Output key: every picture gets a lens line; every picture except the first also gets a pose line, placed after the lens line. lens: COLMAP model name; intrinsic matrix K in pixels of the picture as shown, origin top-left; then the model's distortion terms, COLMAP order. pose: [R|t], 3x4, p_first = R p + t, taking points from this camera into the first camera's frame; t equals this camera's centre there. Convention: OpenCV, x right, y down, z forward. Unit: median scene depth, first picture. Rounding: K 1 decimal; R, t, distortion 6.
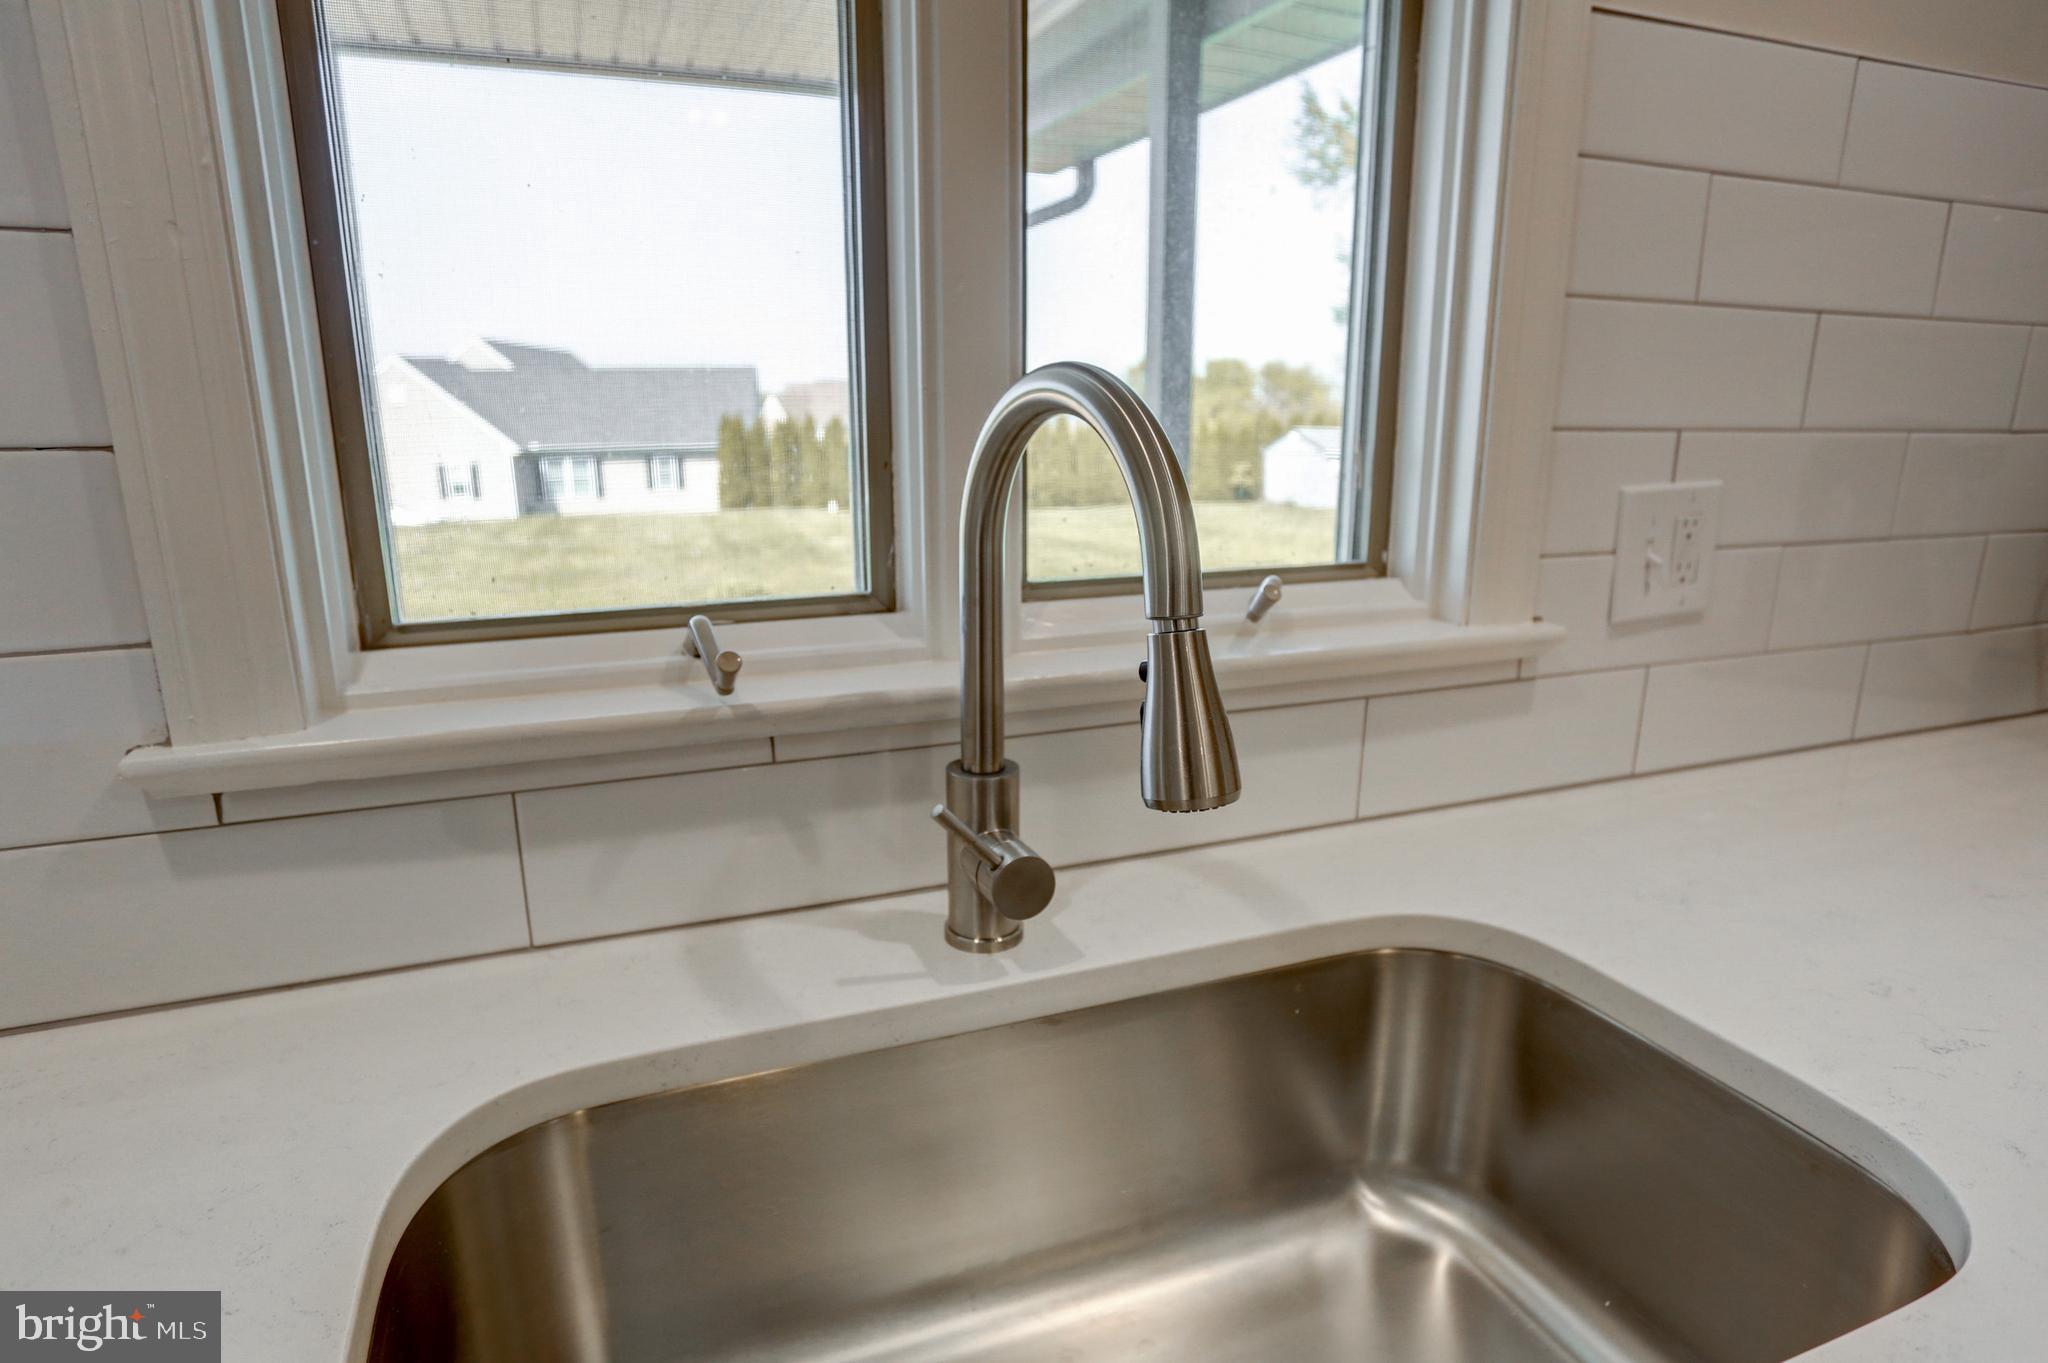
lens RADIAL K [[1171.7, 0, 1014.5], [0, 1171.7, 708.8], [0, 0, 1]] dist [-0.081417, 0.000028]
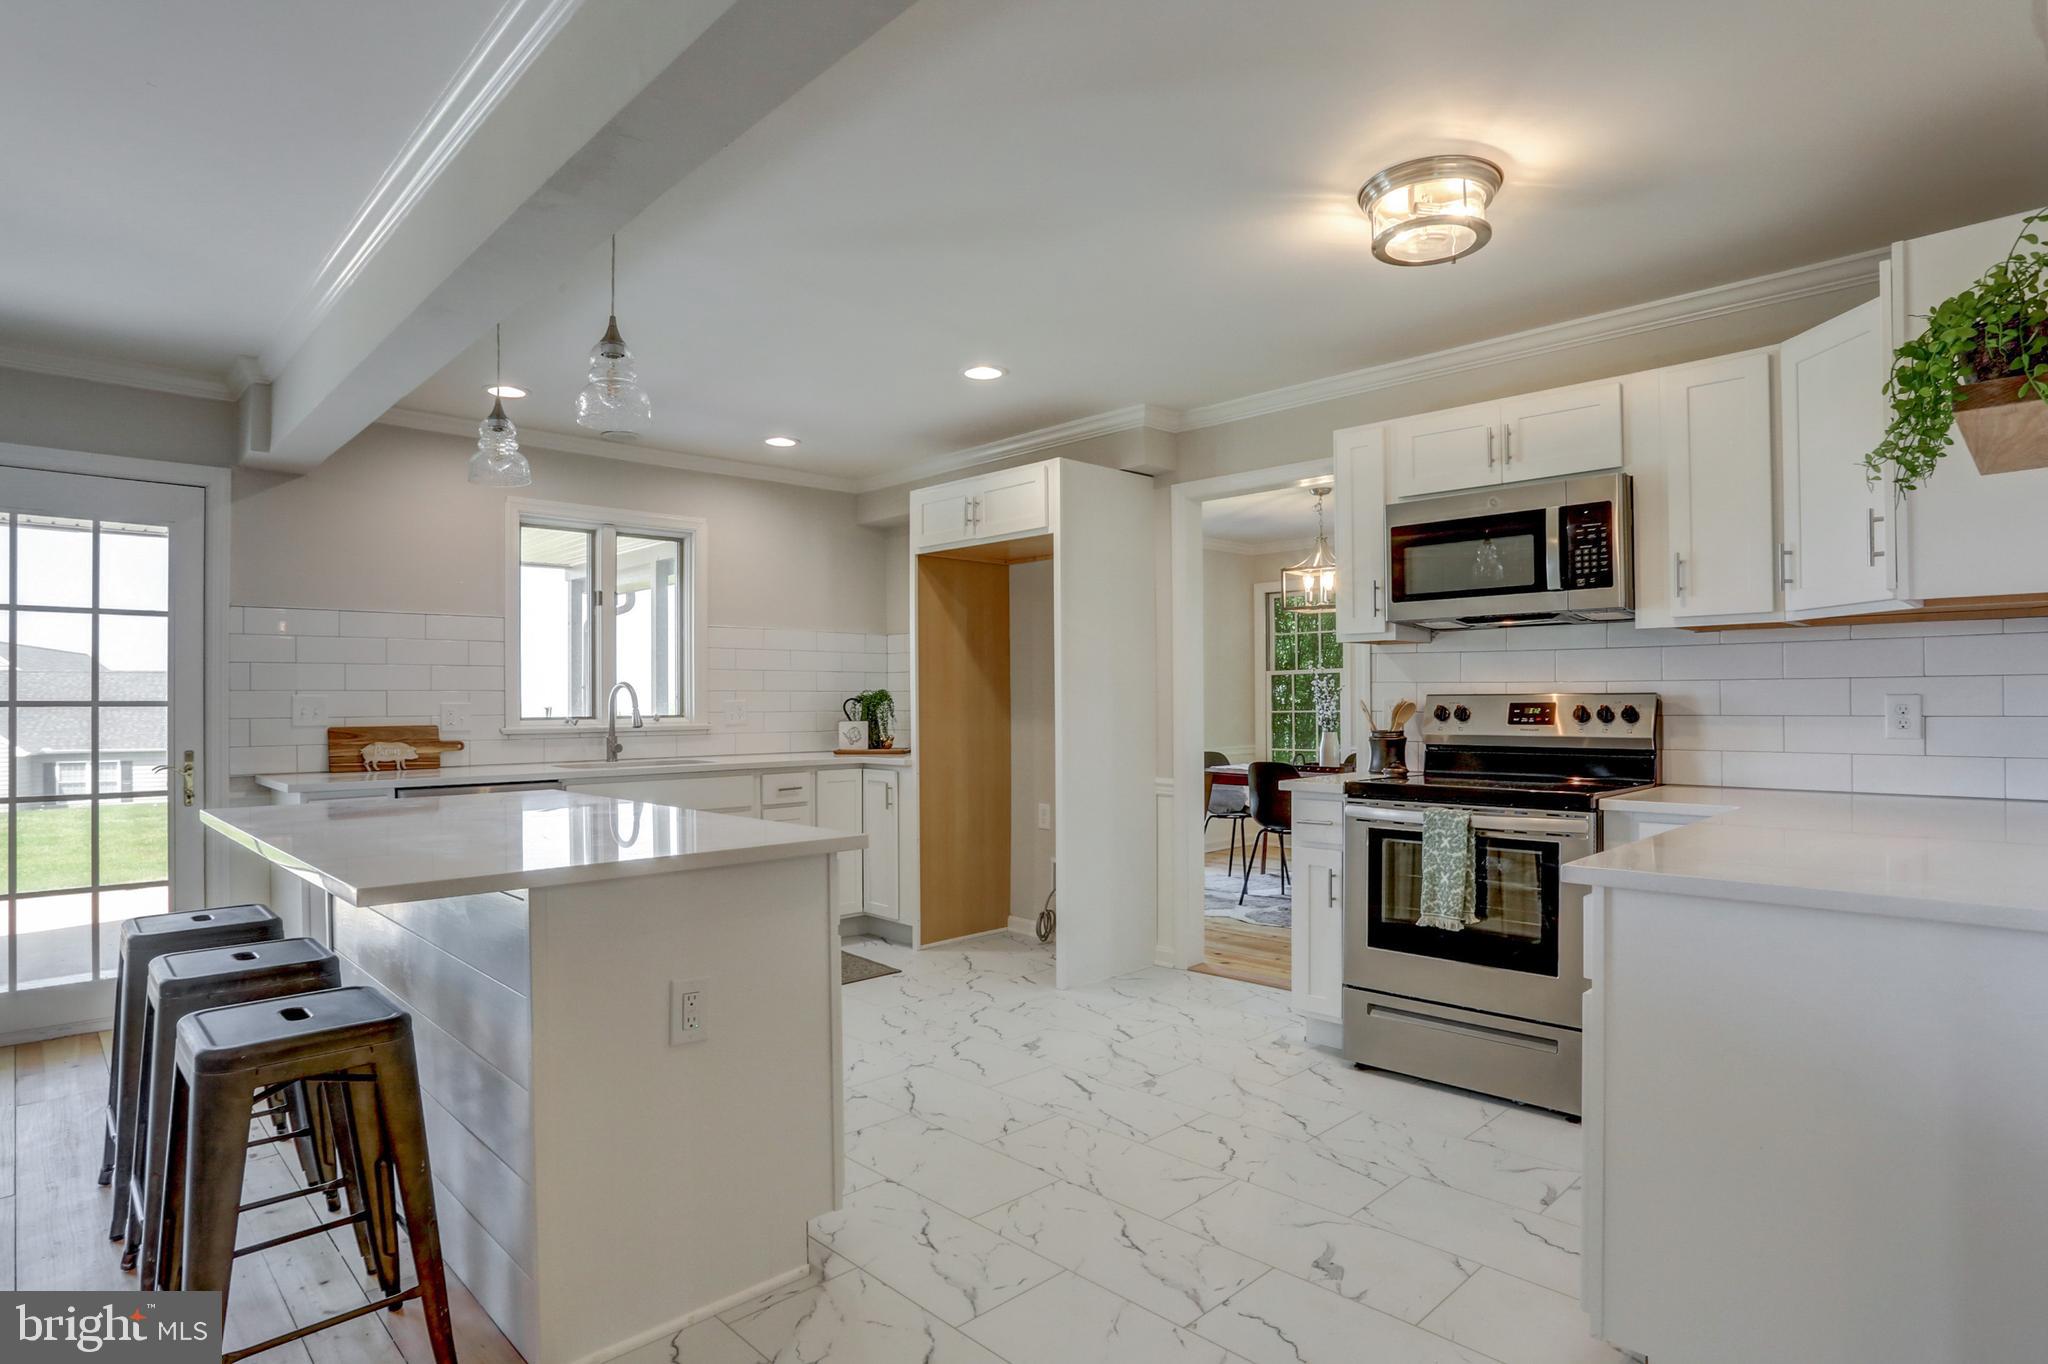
lens RADIAL K [[1088.2, 0, 1023.2], [0, 1088.2, 704.4], [0, 0, 1]] dist [-0.060105, 0.034052]
pose [[0.922270, -0.003887, 0.386528, -0.238905], [0.102228, 0.966799, -0.234197, 1.558090], [-0.372785, 0.255507, 0.892047, -5.503475]]
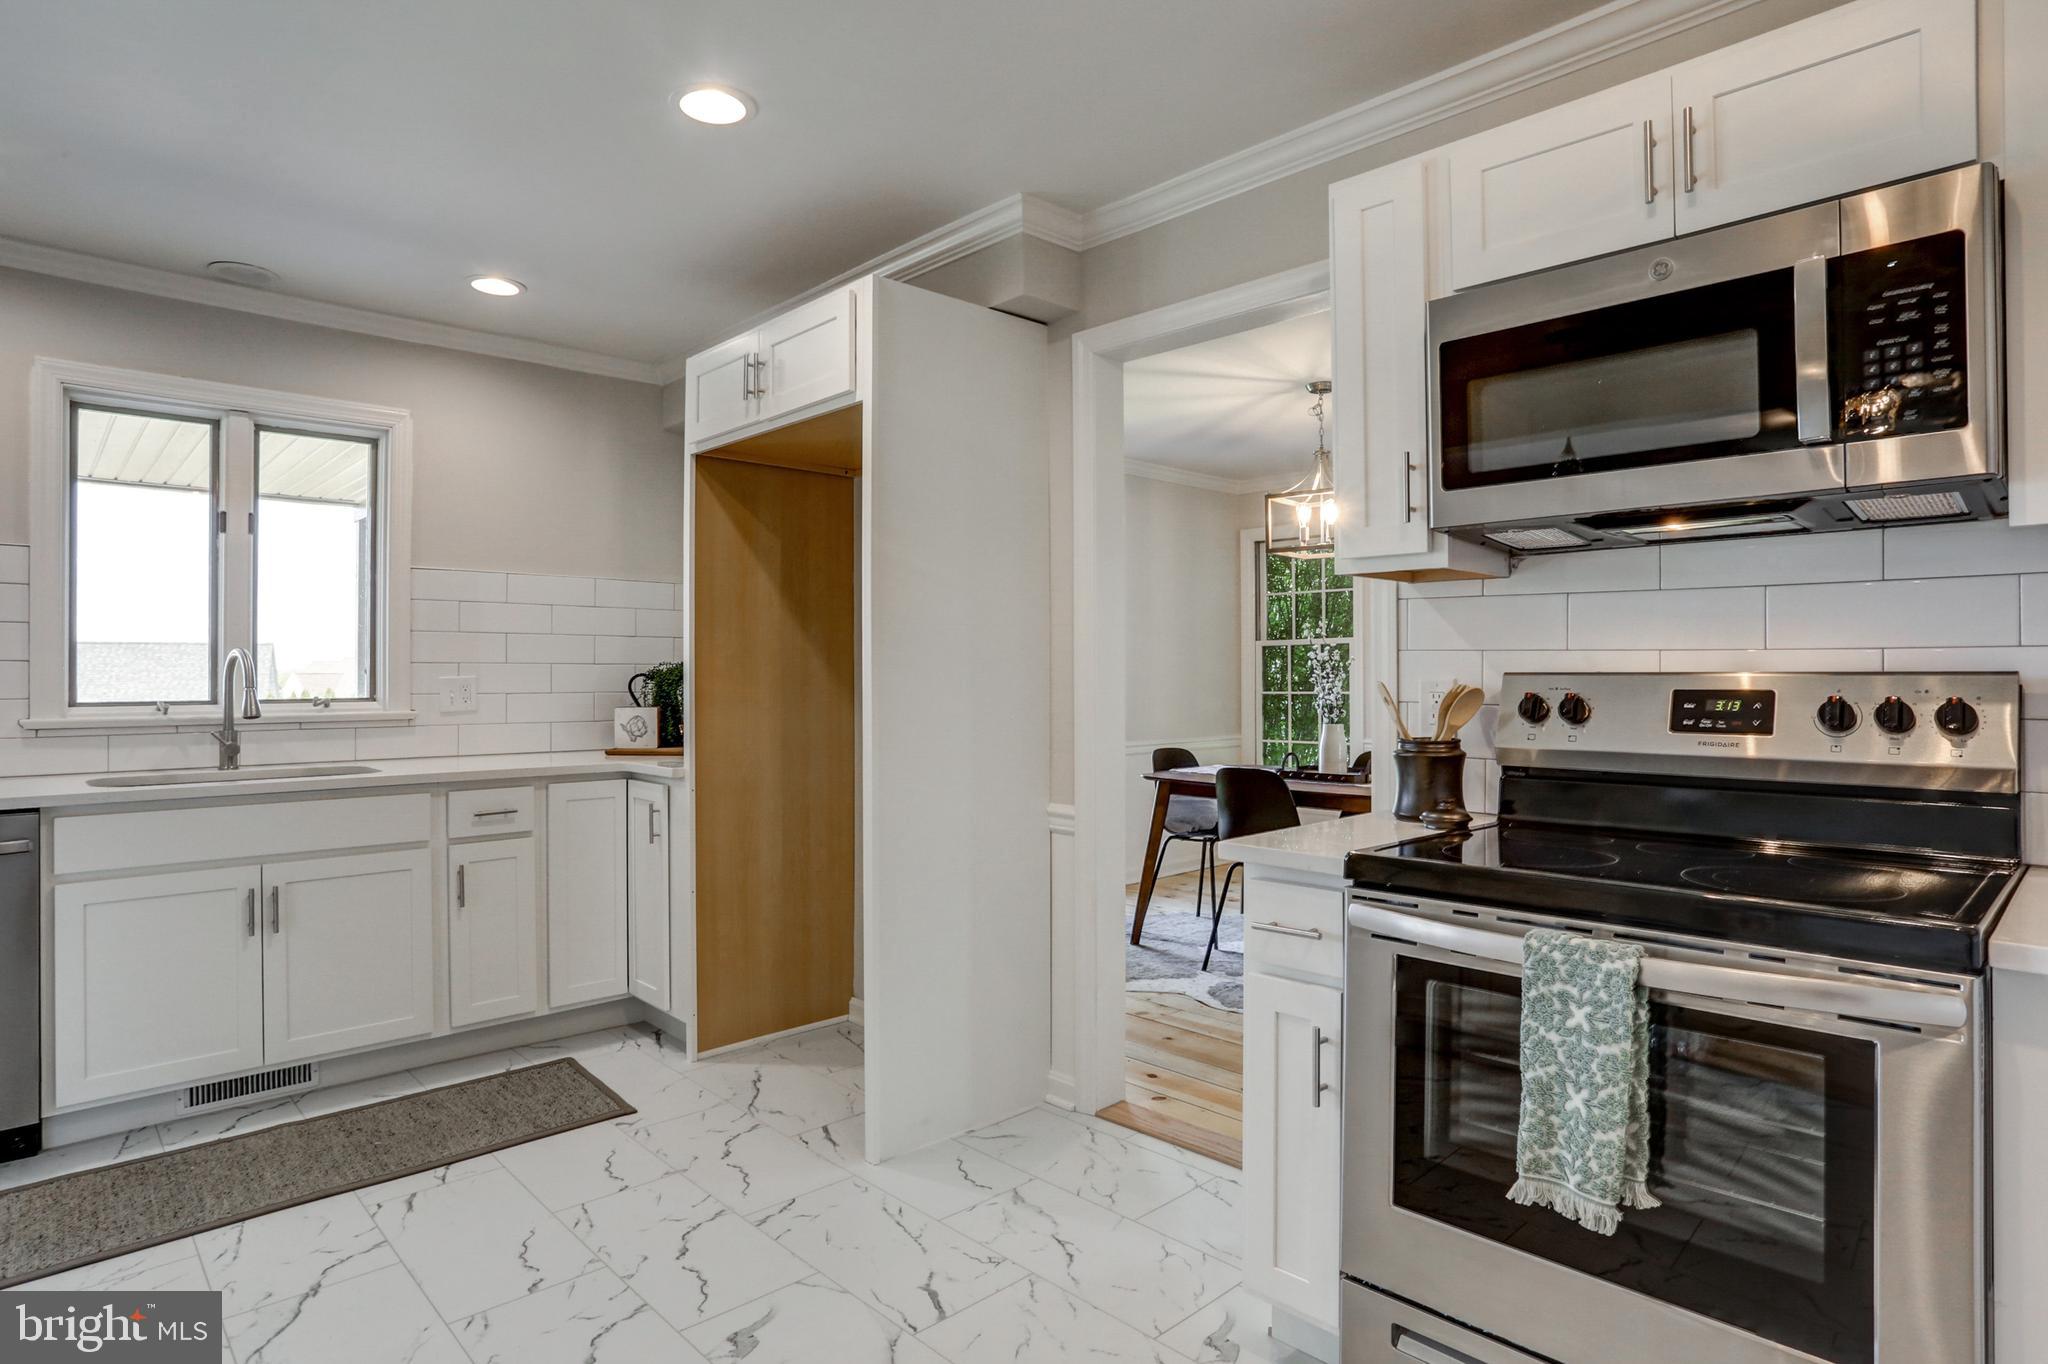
lens RADIAL K [[1100.5, 0, 1018.6], [0, 1100.5, 670.7], [0, 0, 1]] dist [-0.062743, 0.033311]
pose [[0.926887, 0.002865, 0.375330, 1.212049], [0.095471, 0.965282, -0.243136, 1.095449], [-0.362996, 0.261193, 0.894434, -3.820435]]
